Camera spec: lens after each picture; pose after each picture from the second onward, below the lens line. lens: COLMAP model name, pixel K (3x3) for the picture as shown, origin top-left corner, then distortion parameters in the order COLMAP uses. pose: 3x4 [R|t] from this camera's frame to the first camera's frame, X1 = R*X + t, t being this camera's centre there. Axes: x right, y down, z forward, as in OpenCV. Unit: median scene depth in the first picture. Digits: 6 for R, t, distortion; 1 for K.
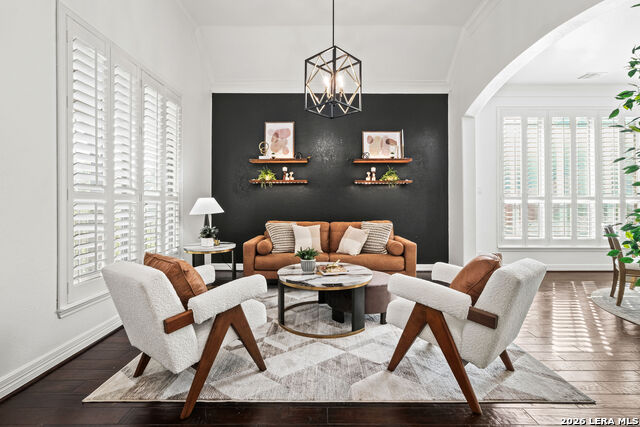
lens RADIAL K [[300.1, 0, 320.6], [0, 300.1, 202.9], [0, 0, 1]] dist [-0.003274, 0.000195]
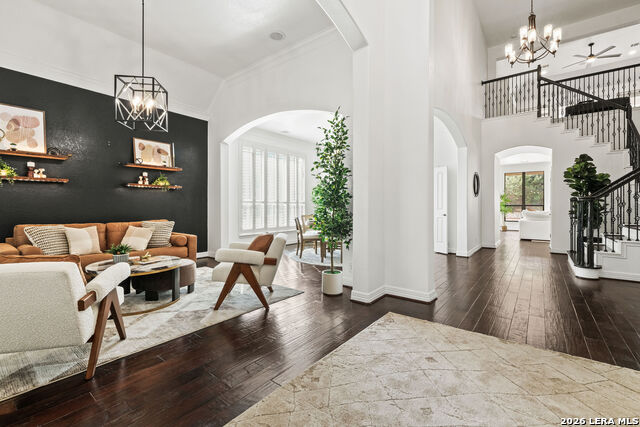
lens RADIAL K [[282.0, 0, 320.2], [0, 282.0, 206.0], [0, 0, 1]] dist [-0.000049, -0.000047]
pose [[0.611256, 0.002607, 0.791429, -0.286529], [-0.006889, 0.999974, 0.002027, -0.000985], [-0.791403, -0.006691, 0.611258, -0.165455]]
